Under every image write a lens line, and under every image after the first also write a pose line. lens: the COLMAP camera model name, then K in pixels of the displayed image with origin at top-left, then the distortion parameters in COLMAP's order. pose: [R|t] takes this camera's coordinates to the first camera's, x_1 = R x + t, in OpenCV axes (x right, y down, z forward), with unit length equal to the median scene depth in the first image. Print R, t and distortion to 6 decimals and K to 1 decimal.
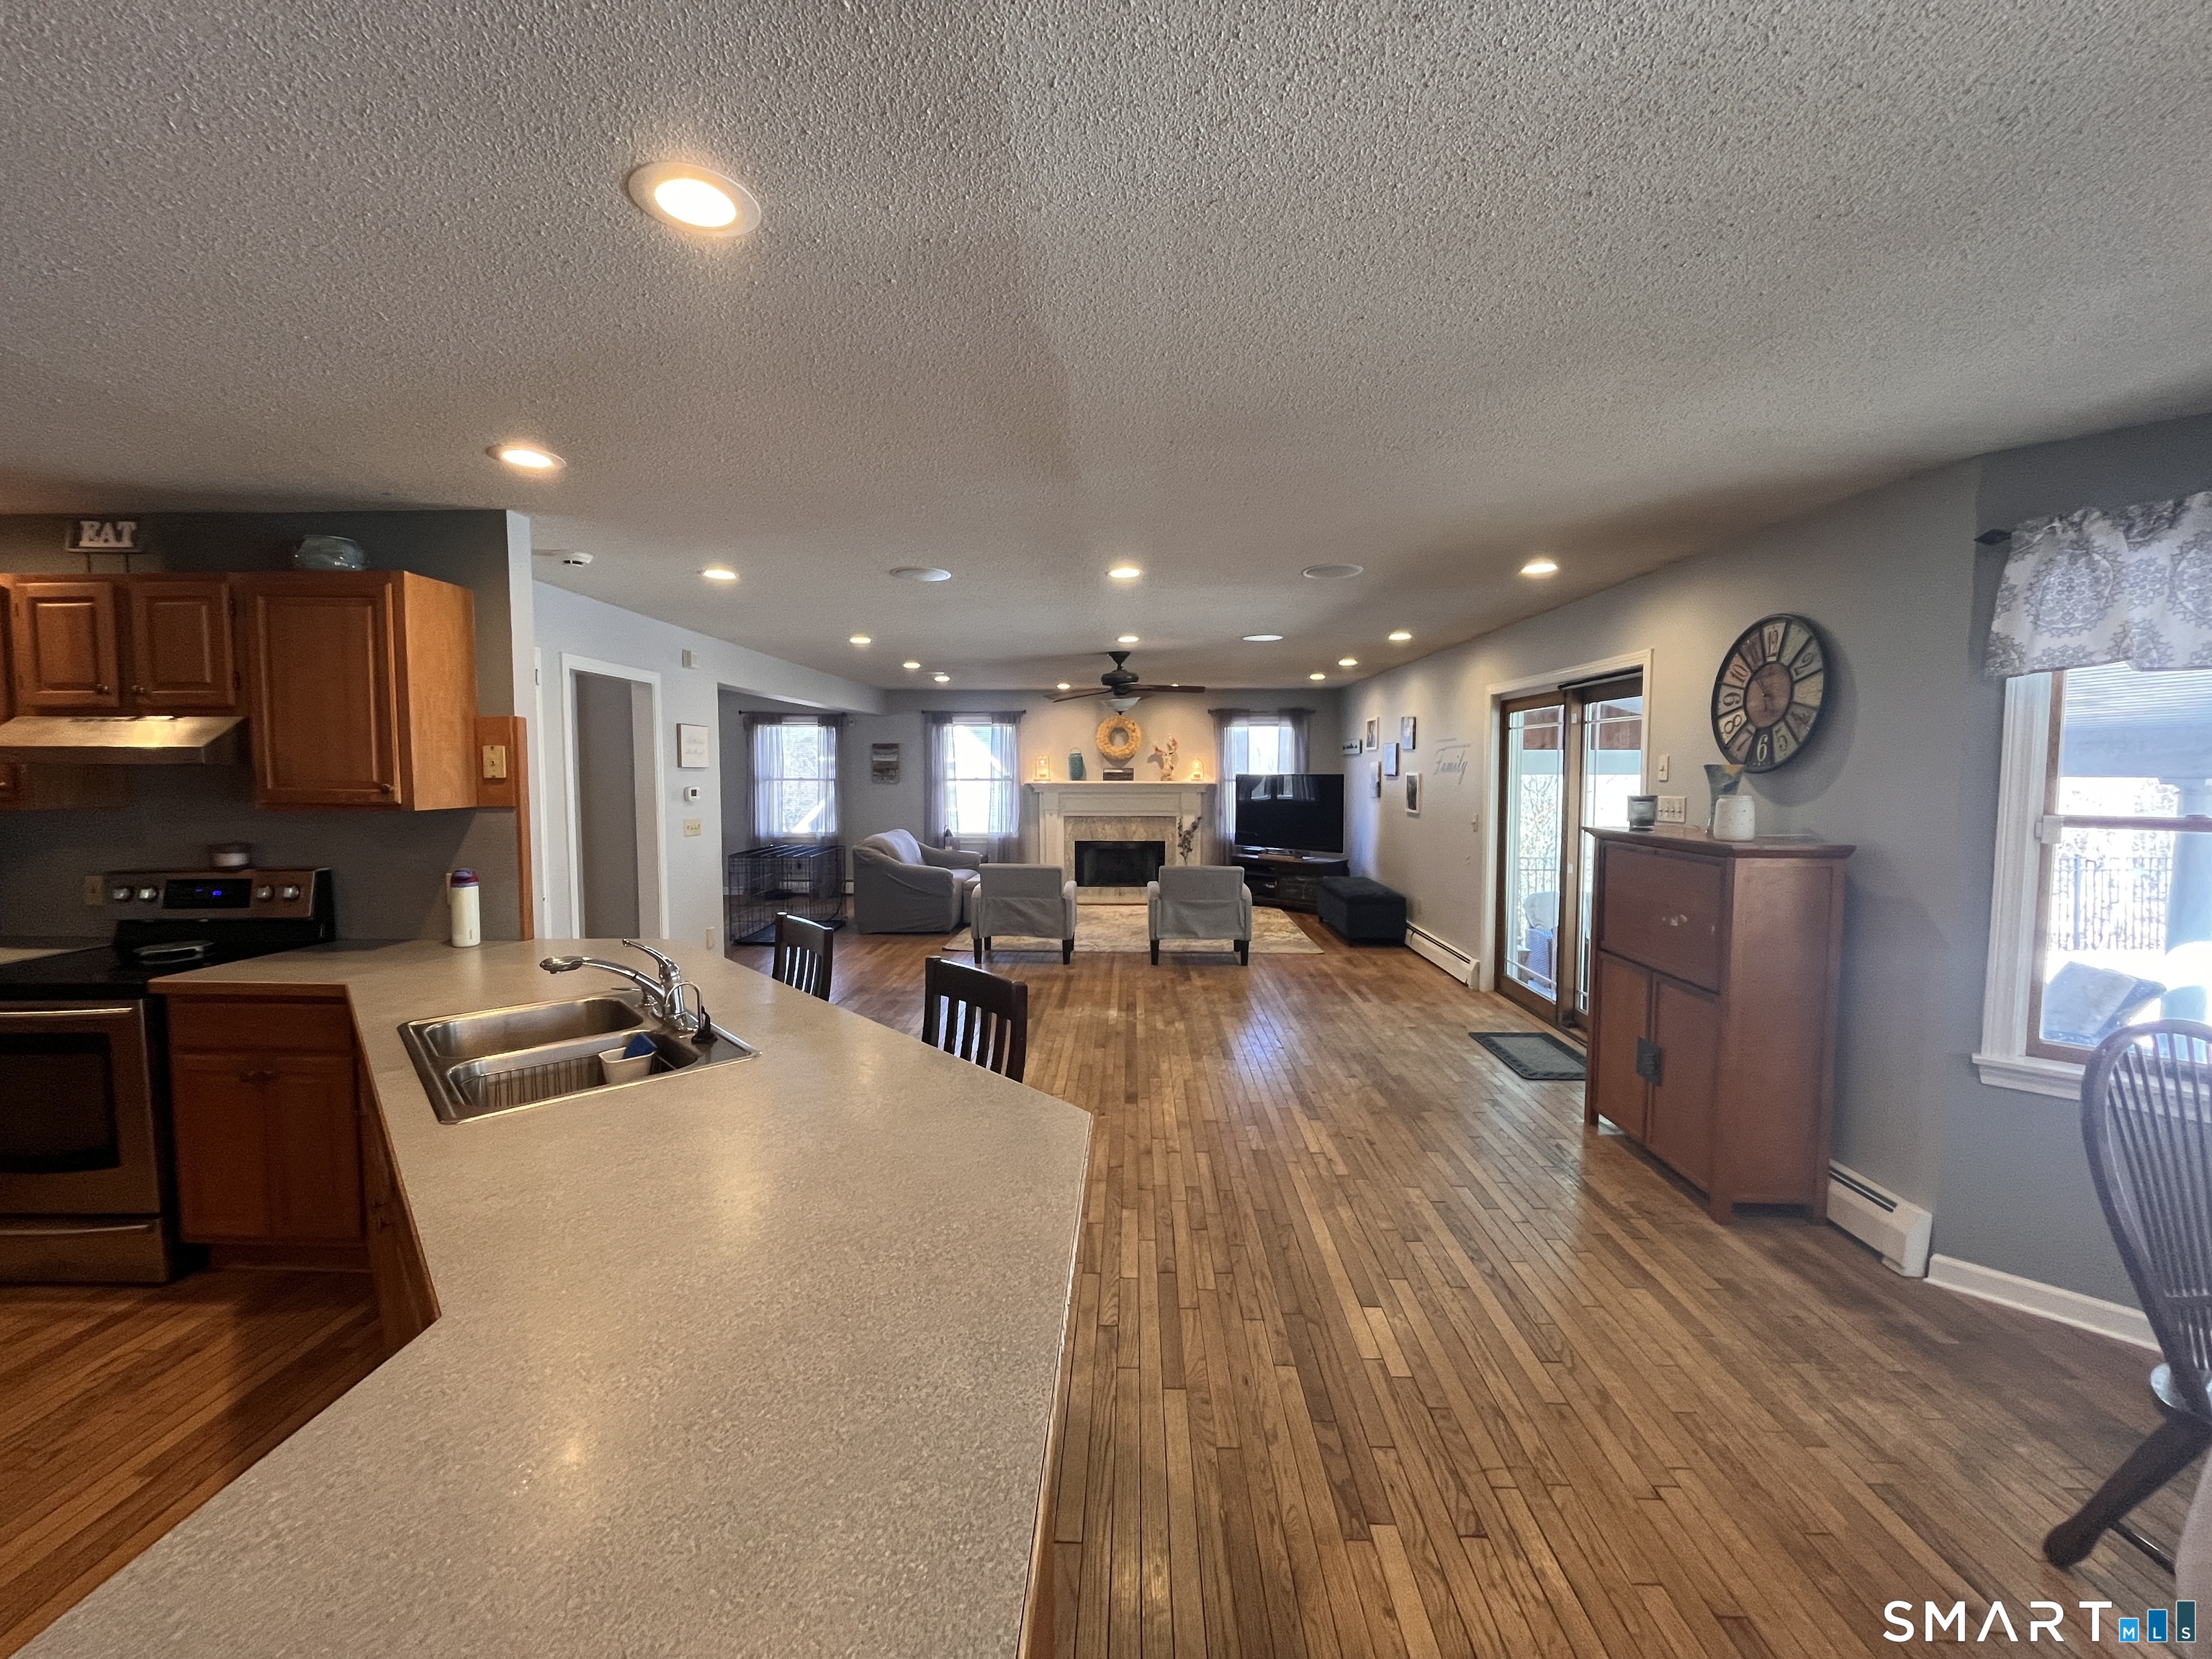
lens RADIAL K [[891.2, 0, 1108.1], [0, 891.2, 820.5], [0, 0, 1]] dist [-0.000068, 0.000013]
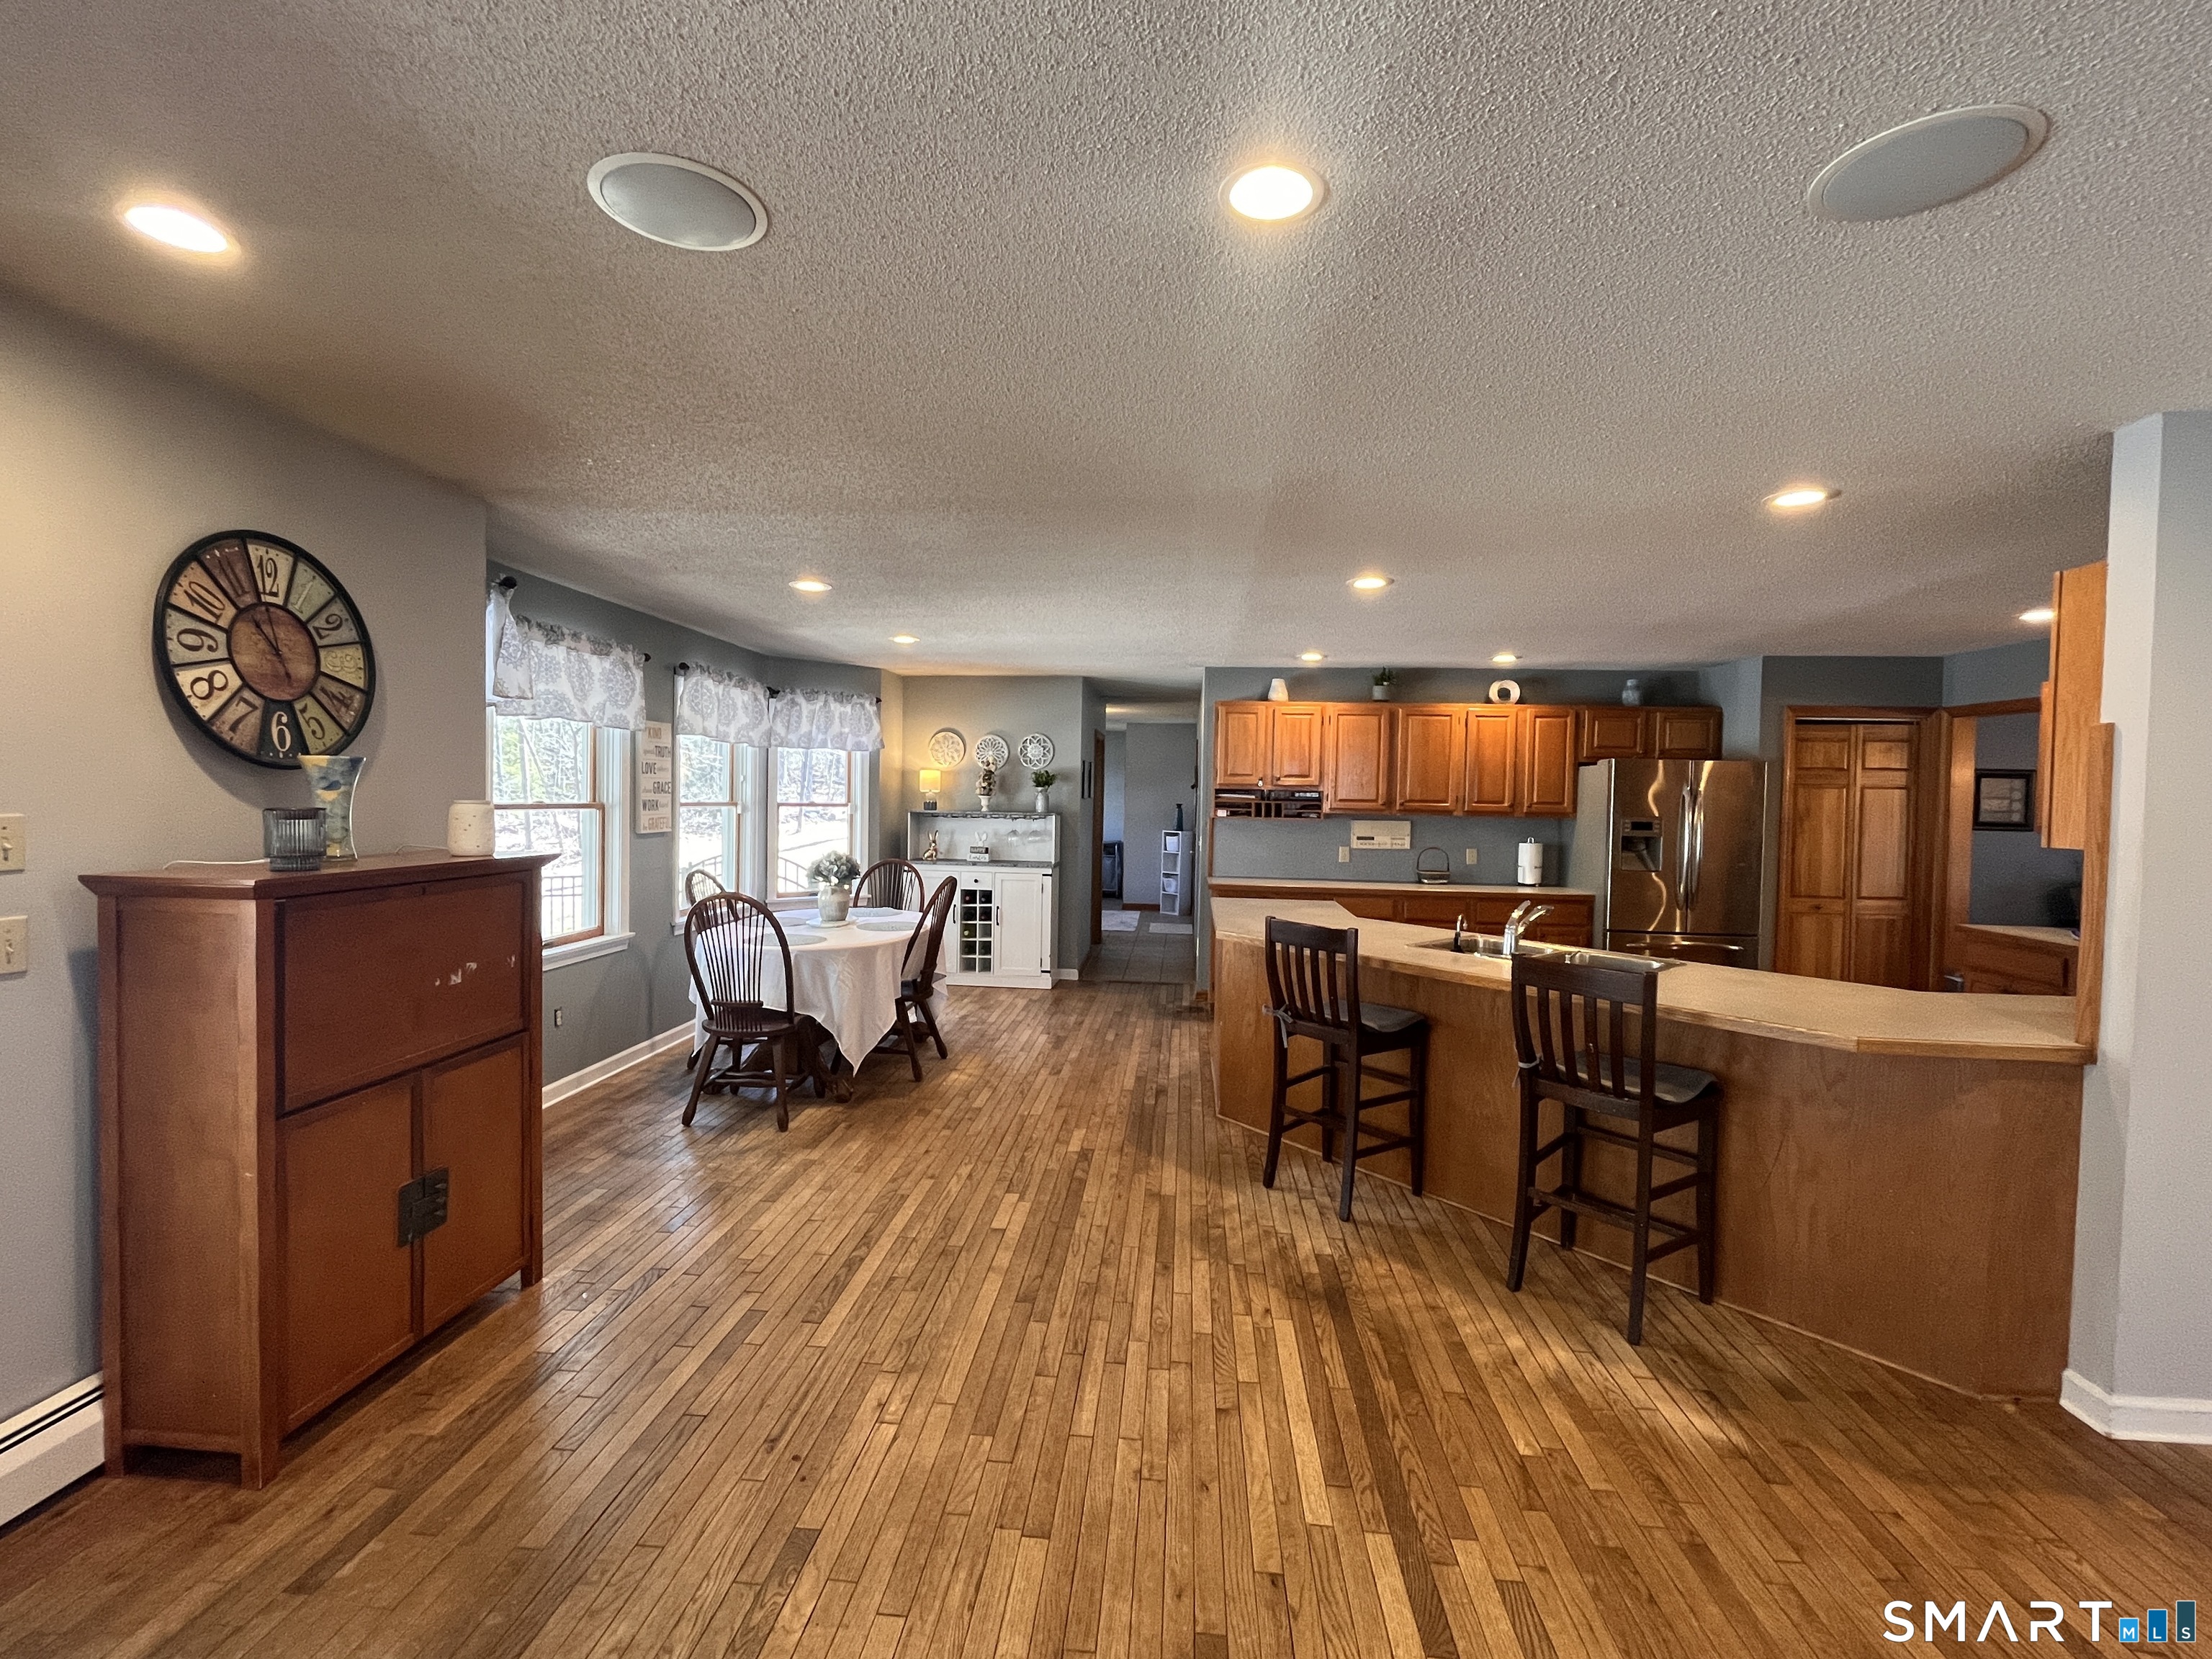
lens RADIAL K [[968.7, 0, 1113.3], [0, 968.7, 826.0], [0, 0, 1]] dist [0.000199, -0.000016]
pose [[-0.998654, -0.021787, 0.047075, 0.070904], [-0.017416, 0.995667, 0.091344, -0.090807], [-0.048861, 0.090402, -0.994706, 1.760306]]
